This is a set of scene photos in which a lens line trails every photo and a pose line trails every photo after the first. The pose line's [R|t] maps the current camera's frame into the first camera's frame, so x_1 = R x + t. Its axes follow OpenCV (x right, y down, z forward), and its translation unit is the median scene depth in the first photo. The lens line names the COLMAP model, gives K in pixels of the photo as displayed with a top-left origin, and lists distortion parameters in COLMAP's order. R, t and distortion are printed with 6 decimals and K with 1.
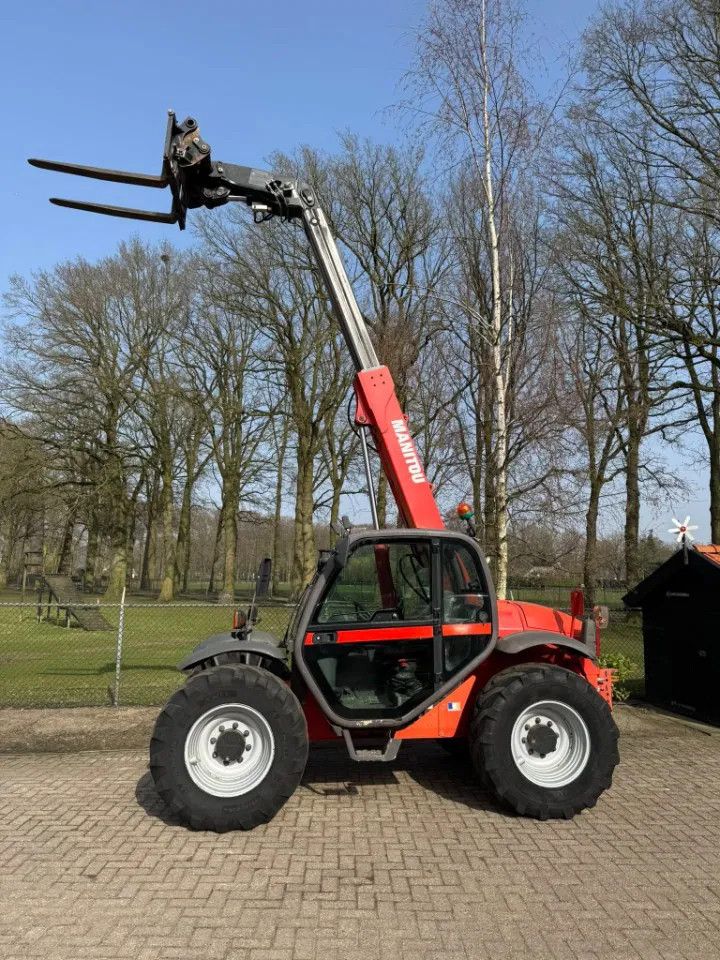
lens RADIAL K [[676.0, 0, 360.3], [0, 676.0, 475.1], [0, 0, 1]] dist [0.044750, -0.053151]
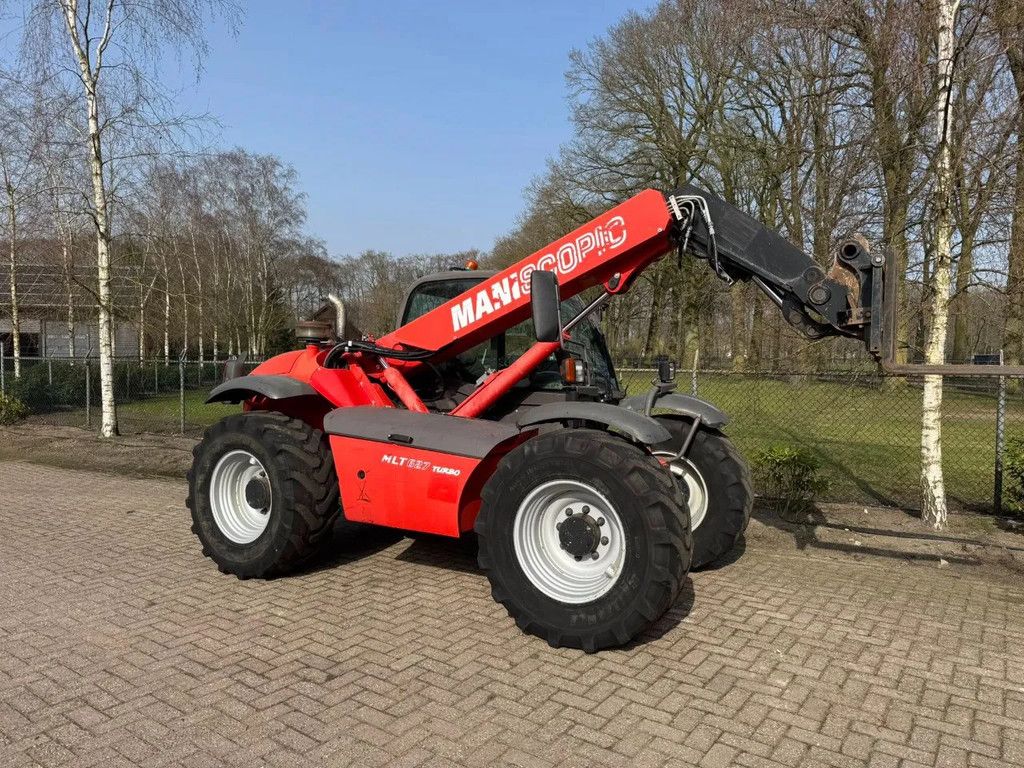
lens RADIAL K [[721.1, 0, 509.9], [0, 721.1, 380.1], [0, 0, 1]] dist [0.044750, -0.053151]
pose [[0.797043, 0.012633, -0.603791, 0.514977], [0.094695, 0.984800, 0.145609, 0.114783], [0.596452, -0.173233, 0.783731, 0.398137]]
